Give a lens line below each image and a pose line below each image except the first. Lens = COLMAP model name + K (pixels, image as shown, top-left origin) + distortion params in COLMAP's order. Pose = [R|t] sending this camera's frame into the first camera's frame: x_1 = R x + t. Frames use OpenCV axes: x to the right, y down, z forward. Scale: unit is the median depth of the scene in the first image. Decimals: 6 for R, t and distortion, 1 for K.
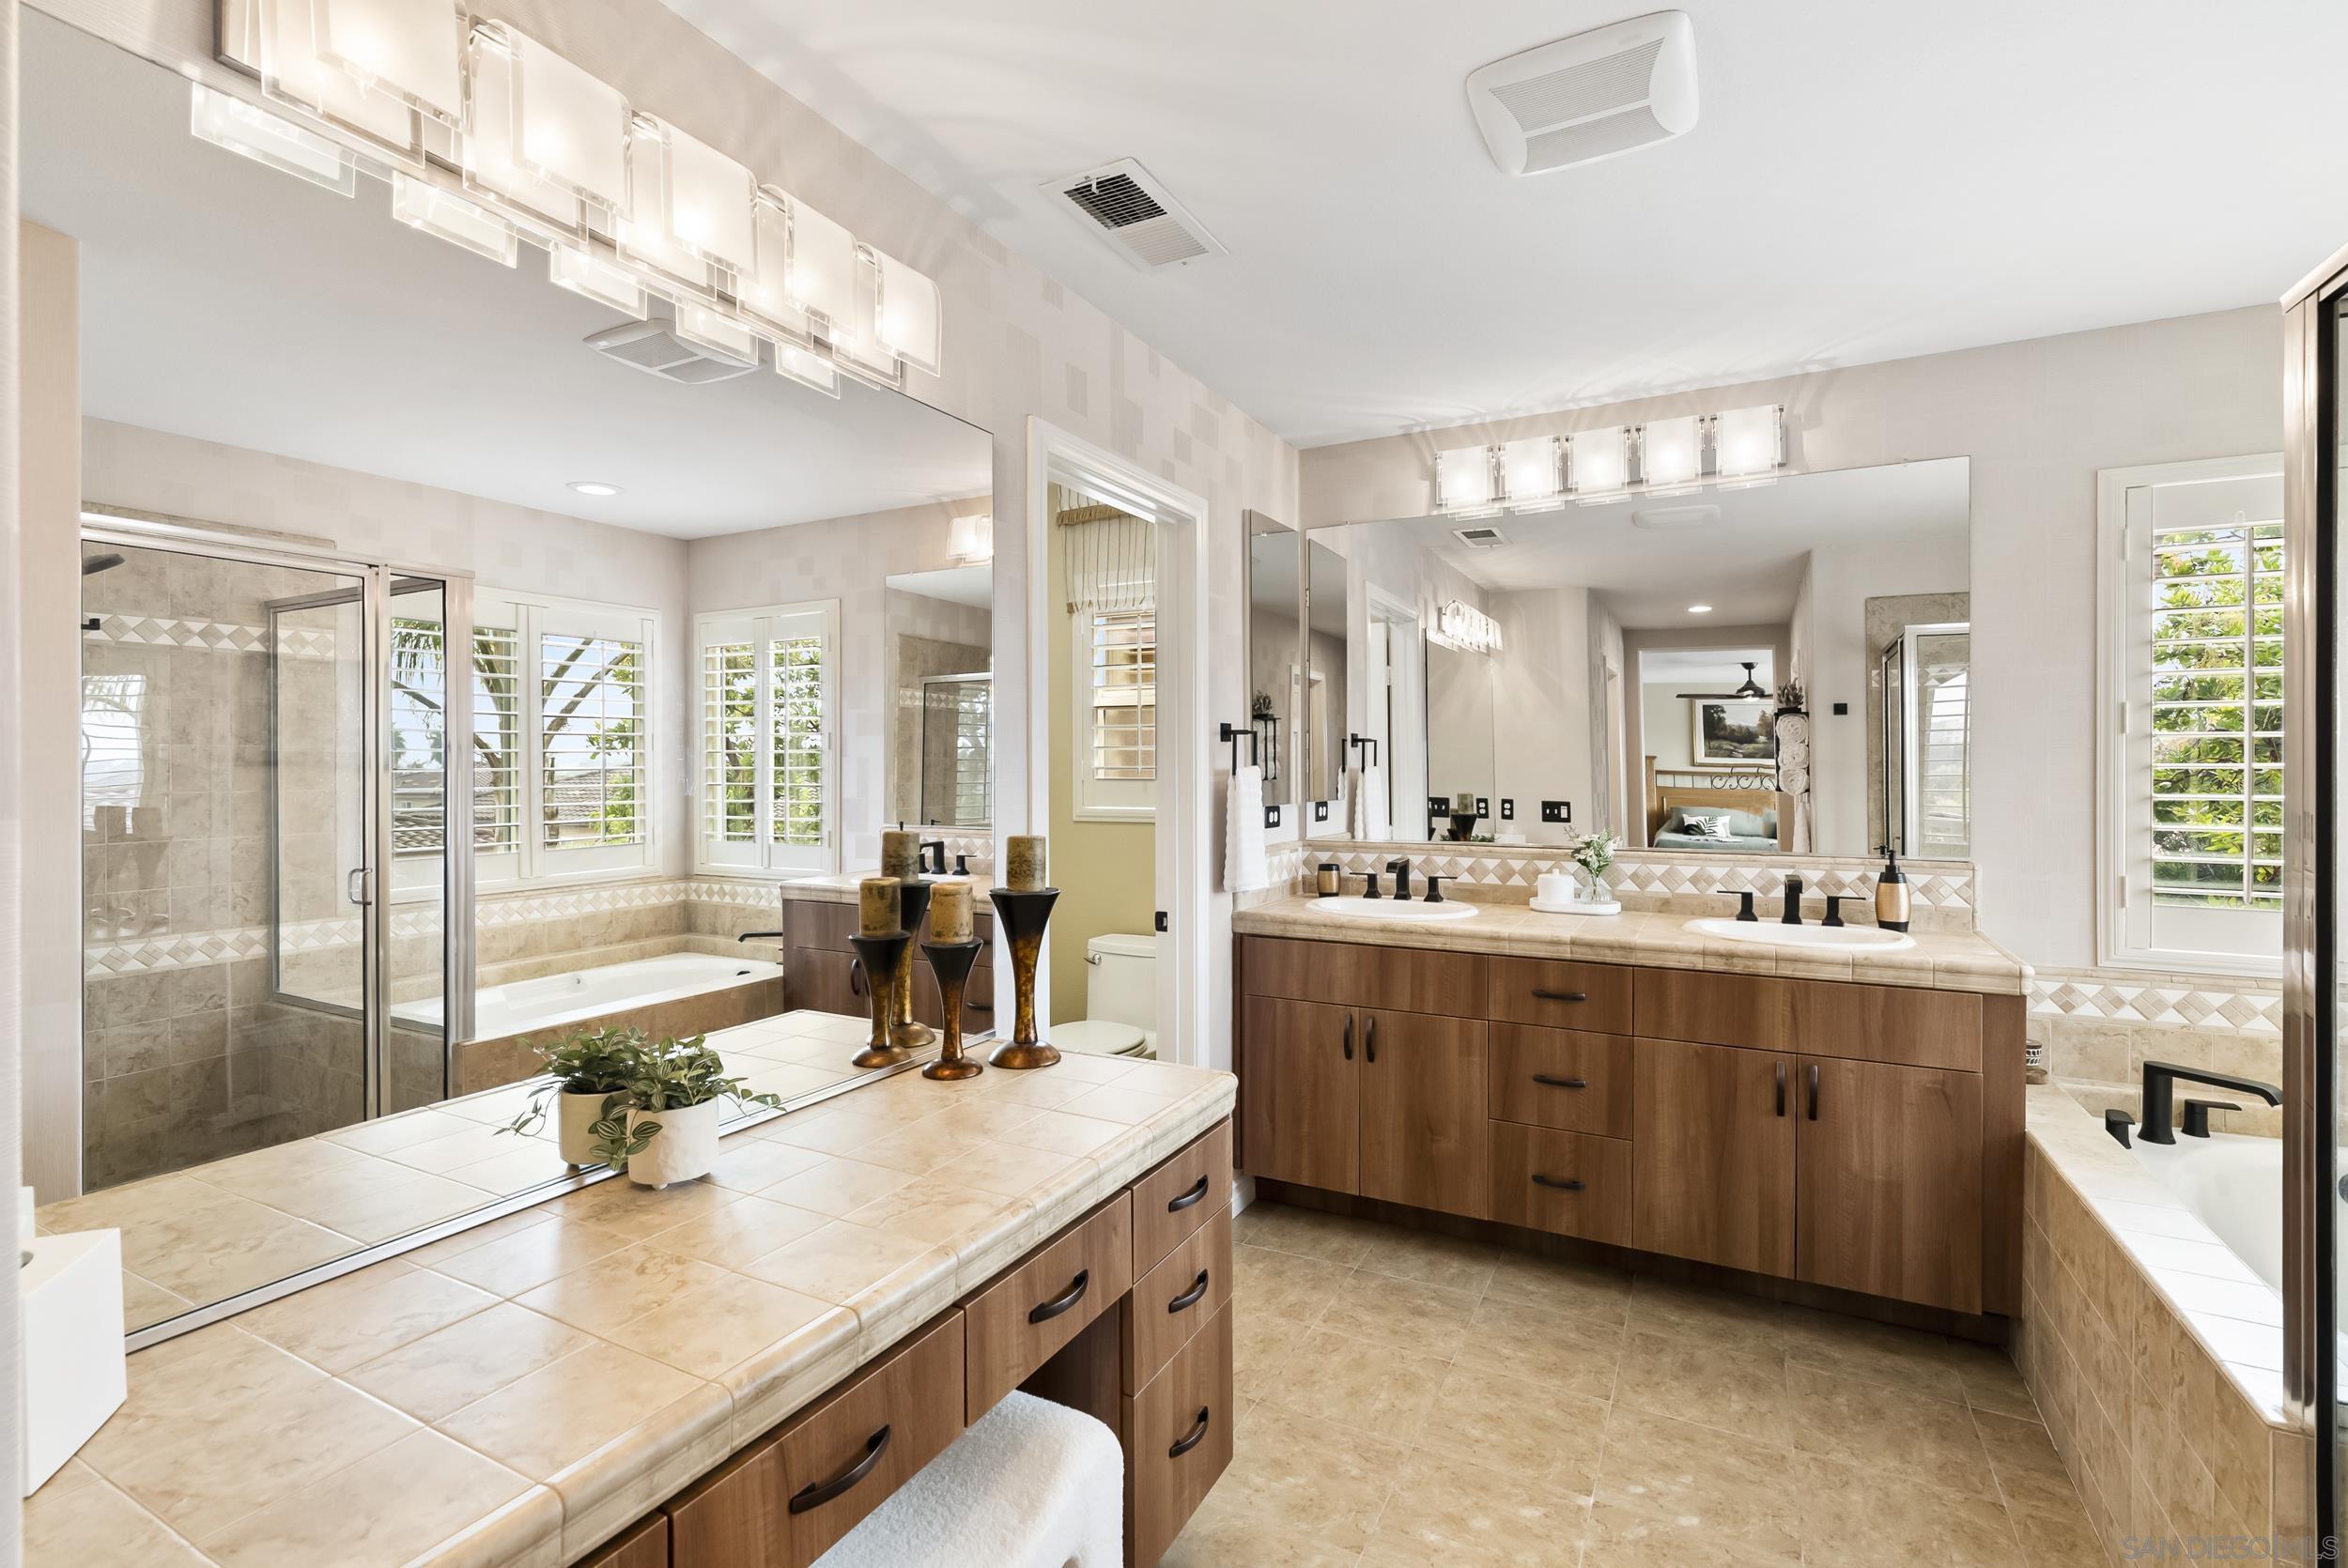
lens RADIAL K [[1057.8, 0, 1171.8], [0, 1057.8, 772.3], [0, 0, 1]] dist [-0.013382, 0.004925]
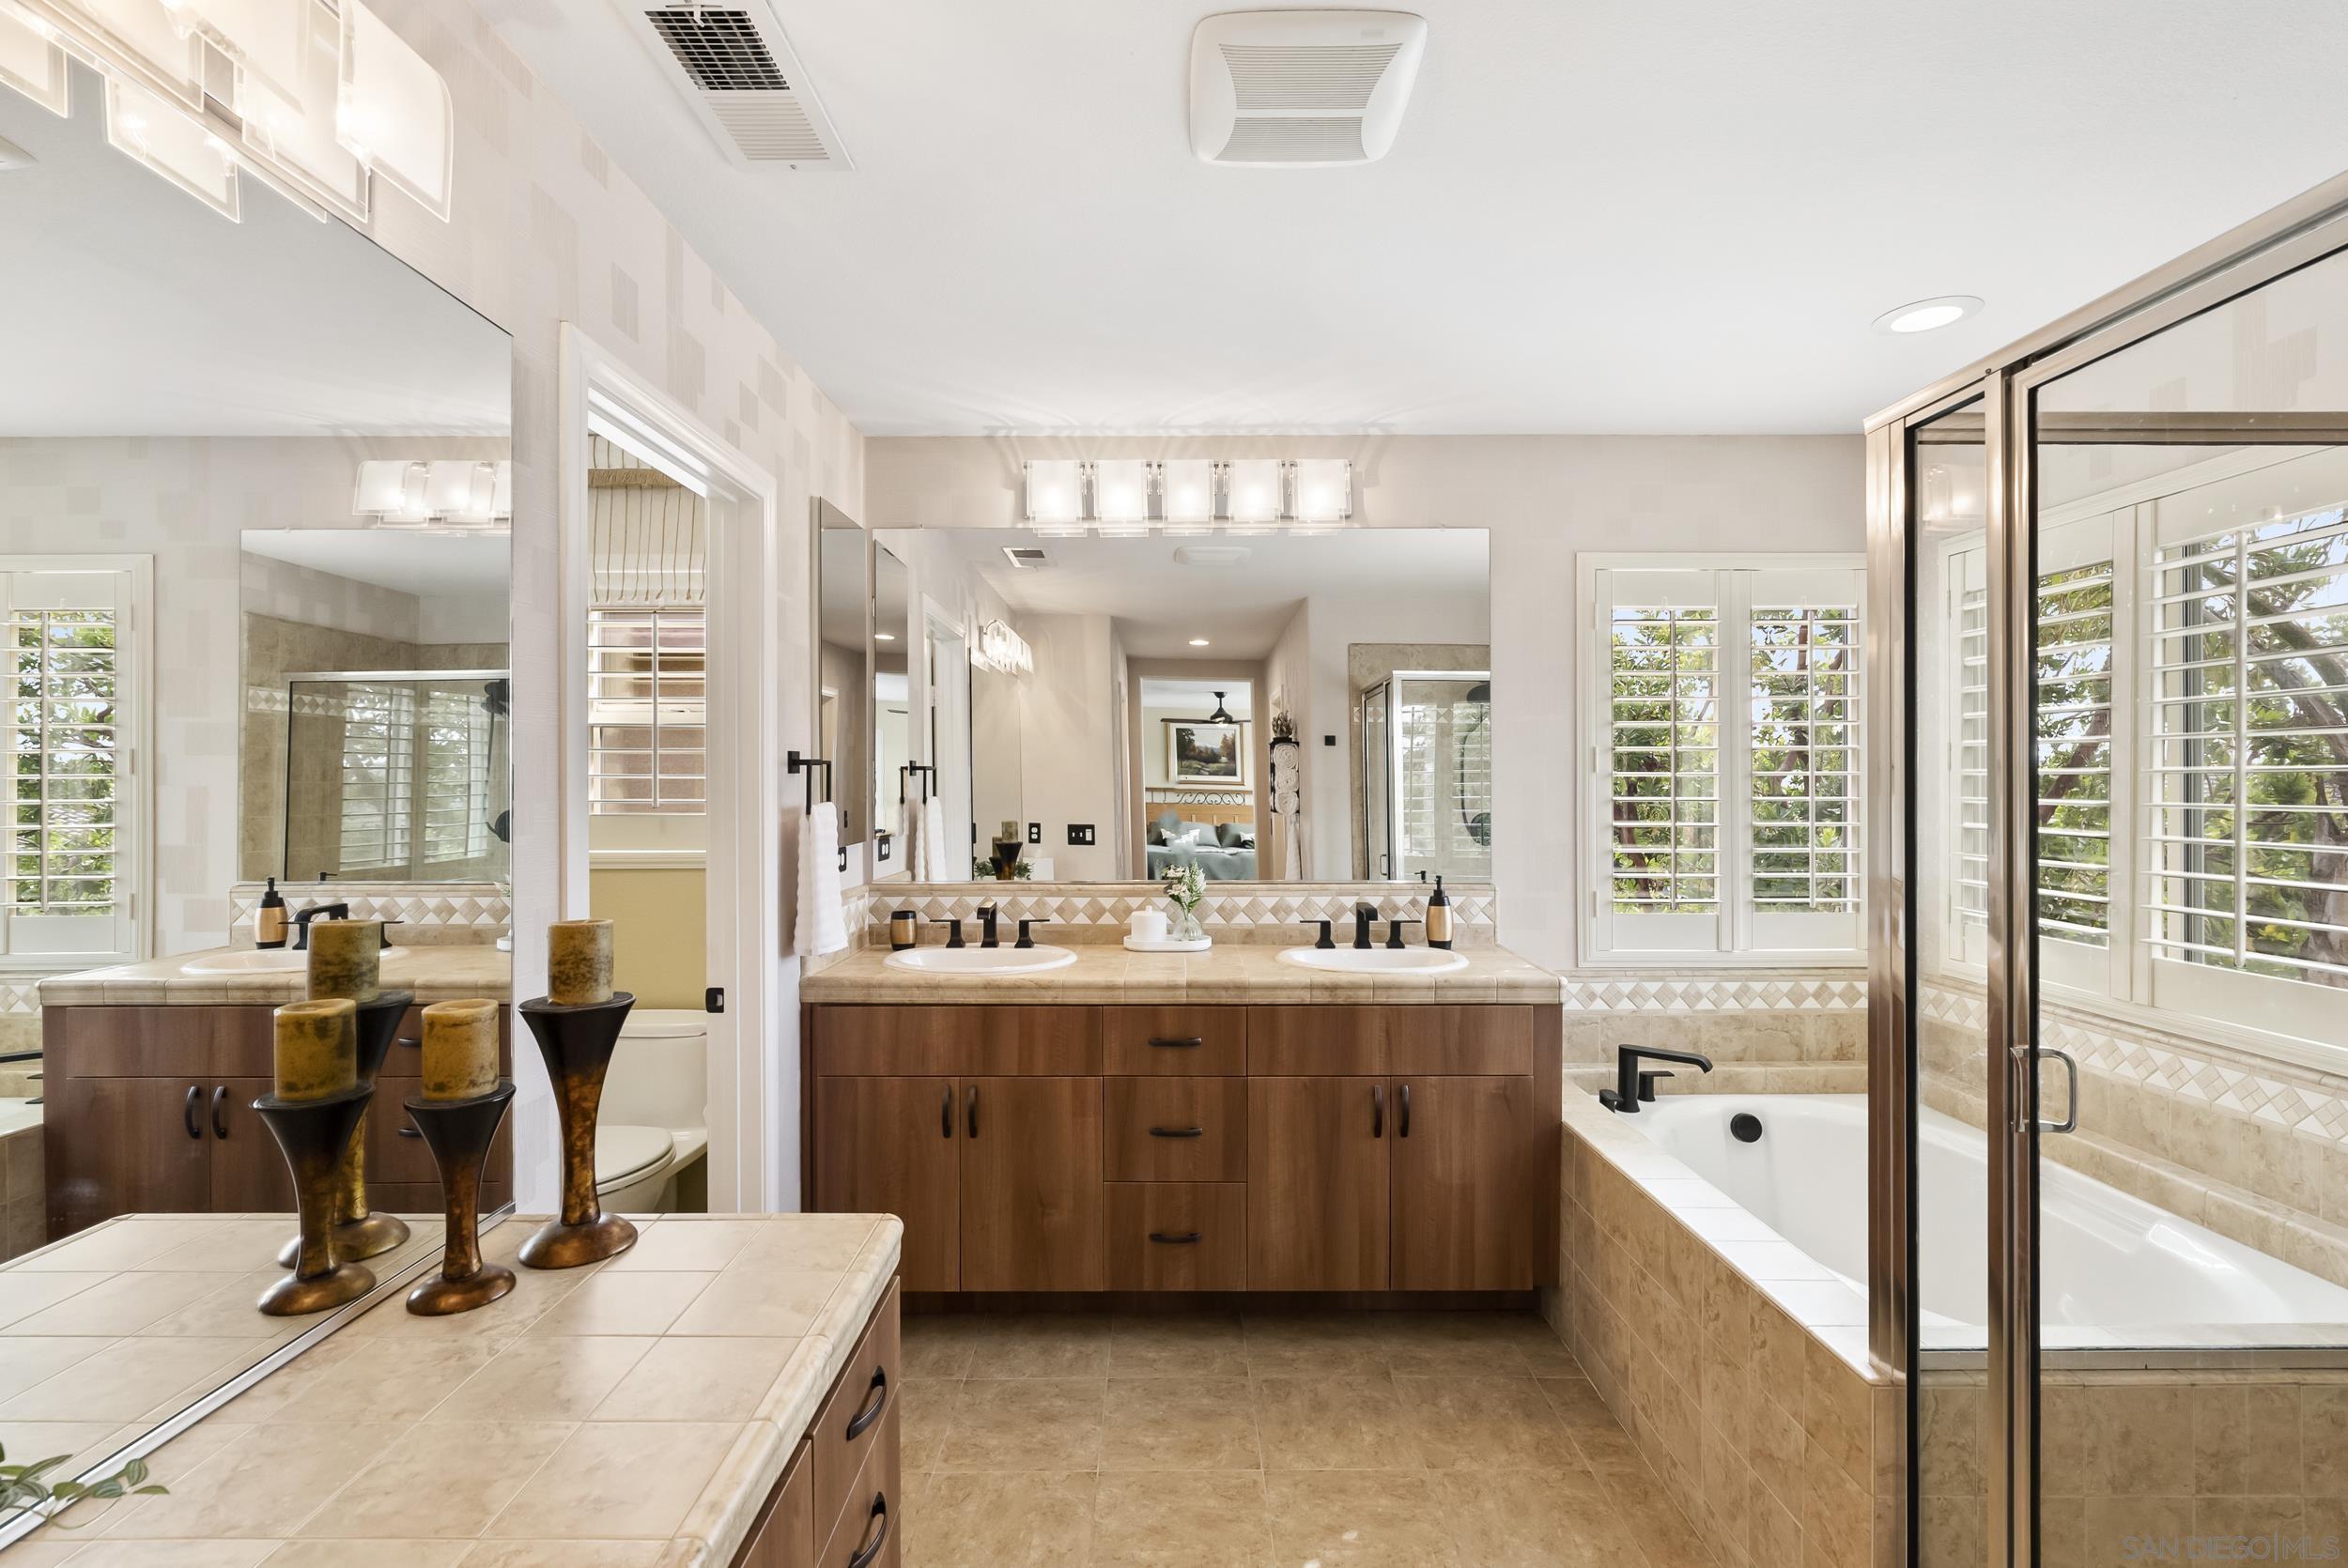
lens RADIAL K [[1054.9, 0, 1165.2], [0, 1054.9, 780.6], [0, 0, 1]] dist [-0.013489, 0.005023]
pose [[0.882745, 0.000727, 0.469852, -0.090166], [0.002344, 0.999980, -0.005951, -0.020269], [-0.469846, 0.006354, 0.882725, 0.155603]]
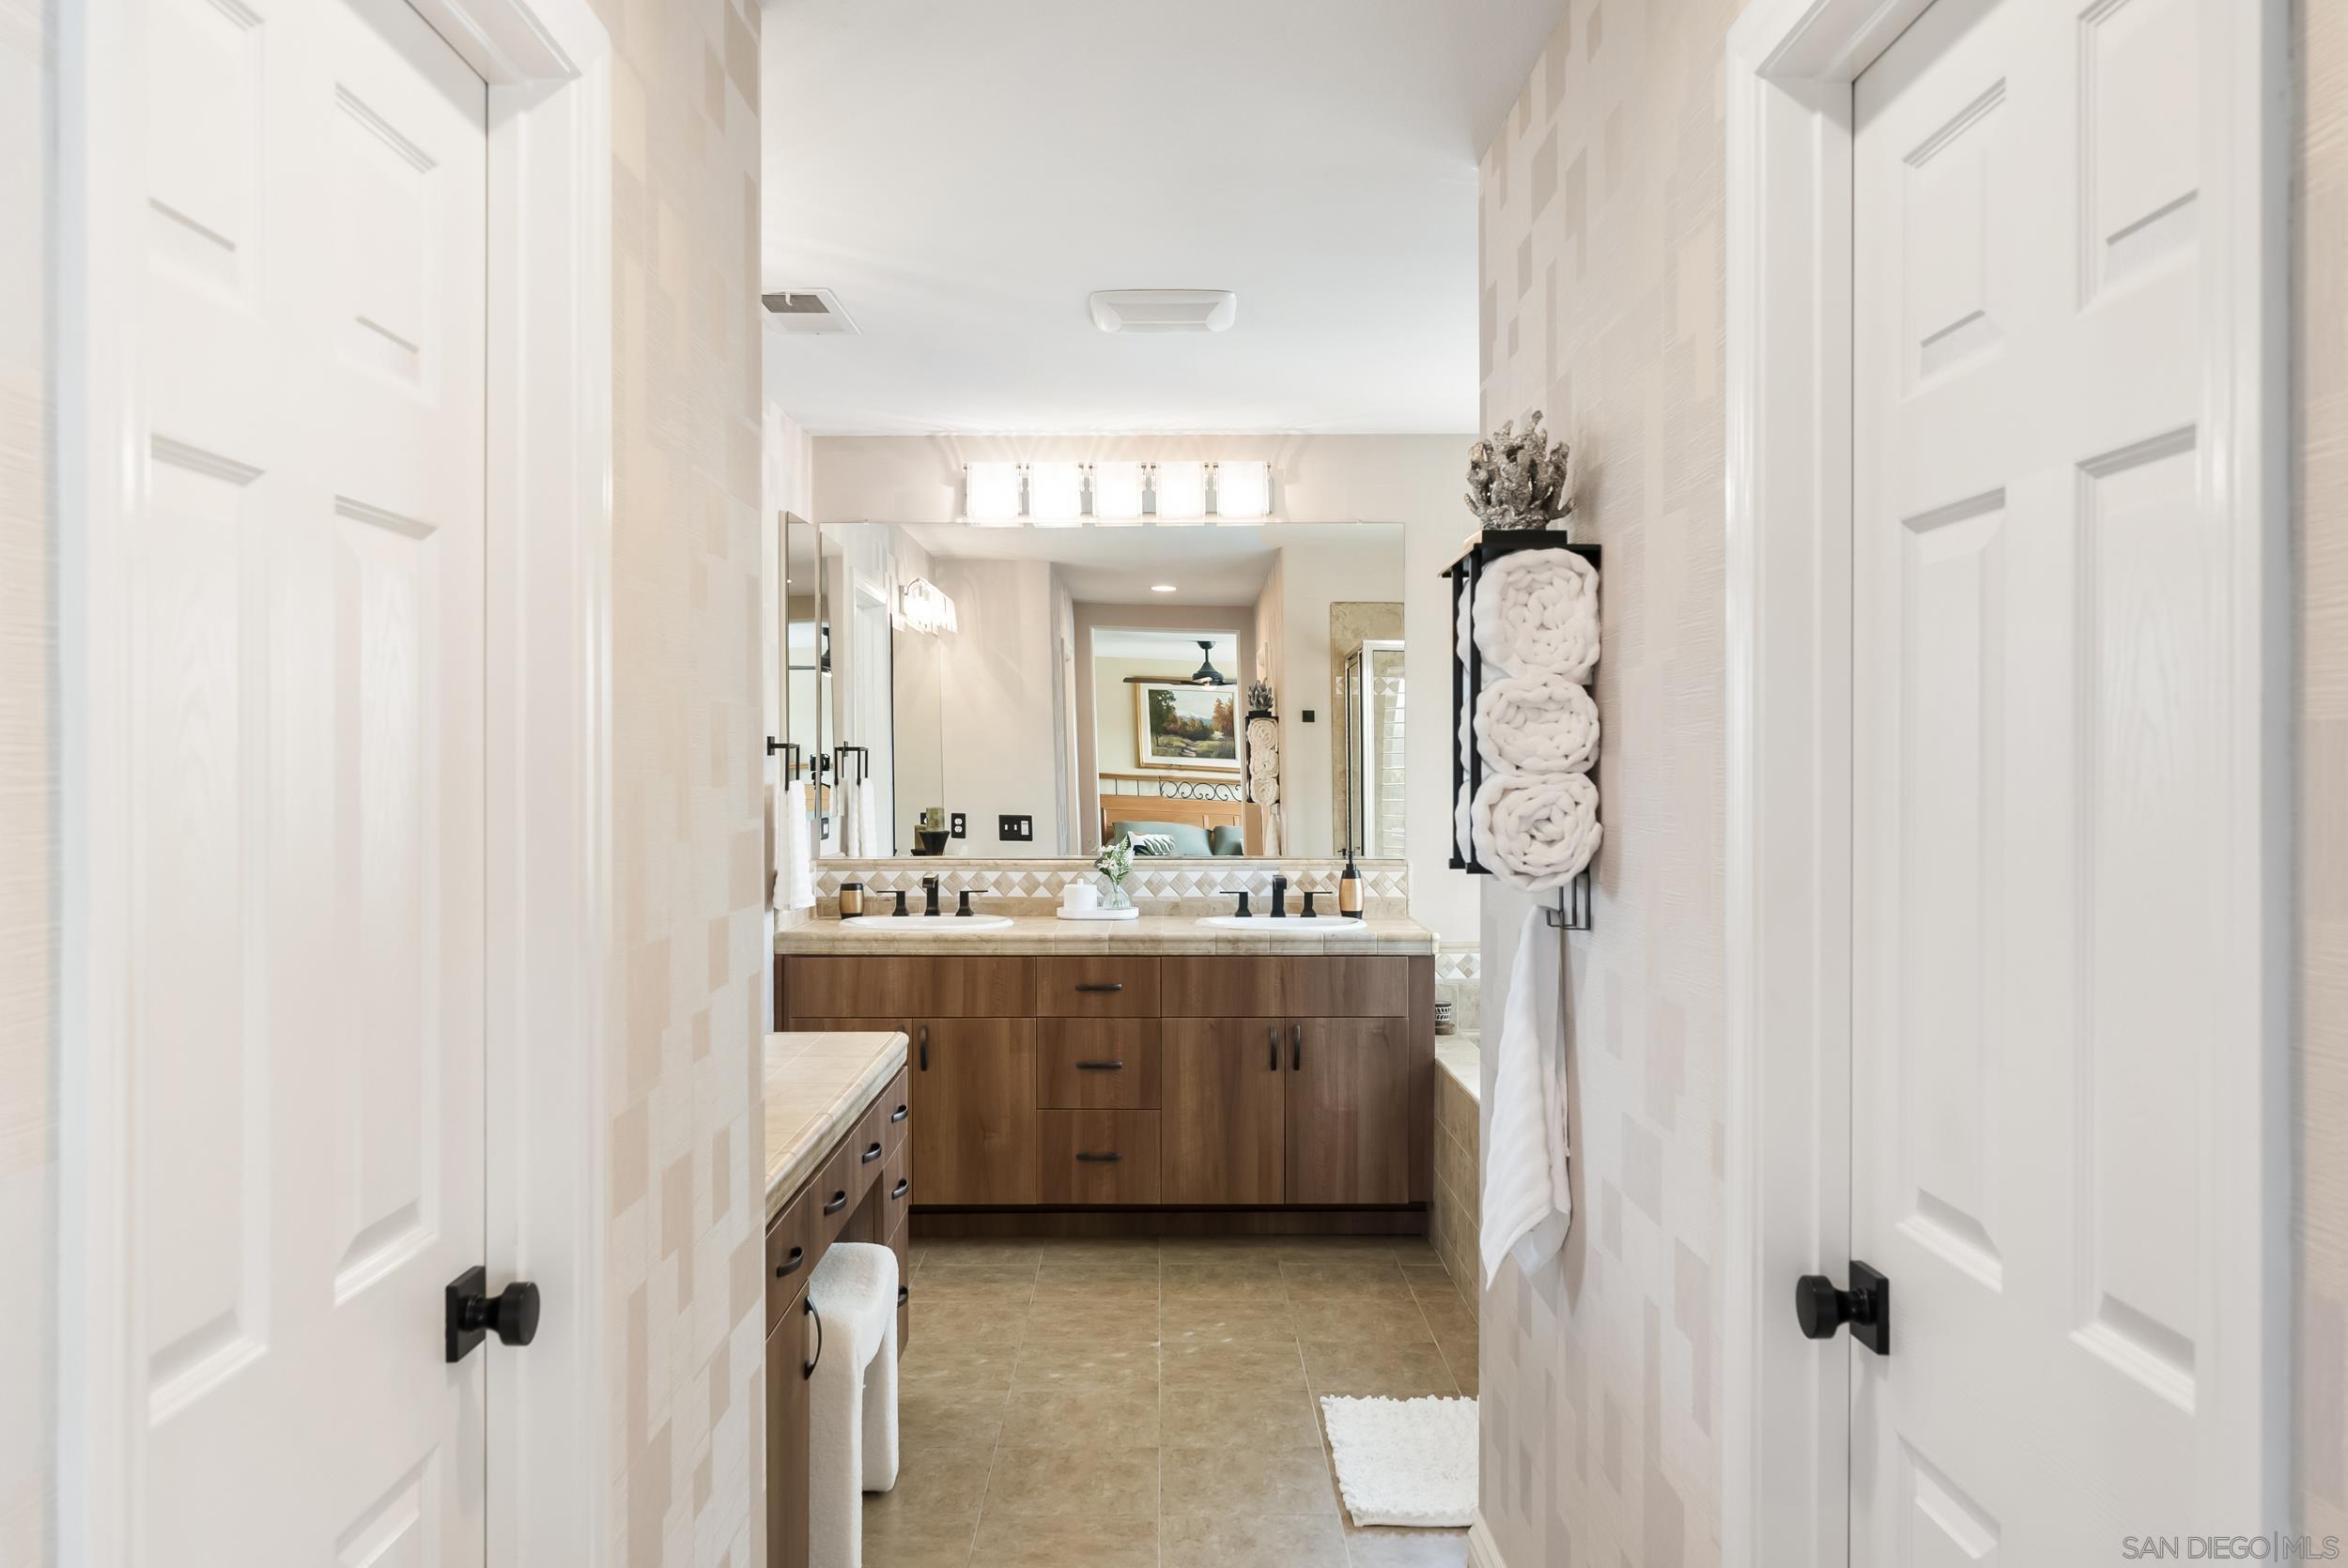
lens RADIAL K [[1822.2, 0, 1162.7], [0, 1822.2, 768.3], [0, 0, 1]] dist [-0.033607, -0.000281]
pose [[0.881346, 0.000519, 0.472471, -0.471398], [0.001240, 0.999993, -0.003412, -0.012547], [-0.472470, 0.003593, 0.881340, -0.708044]]
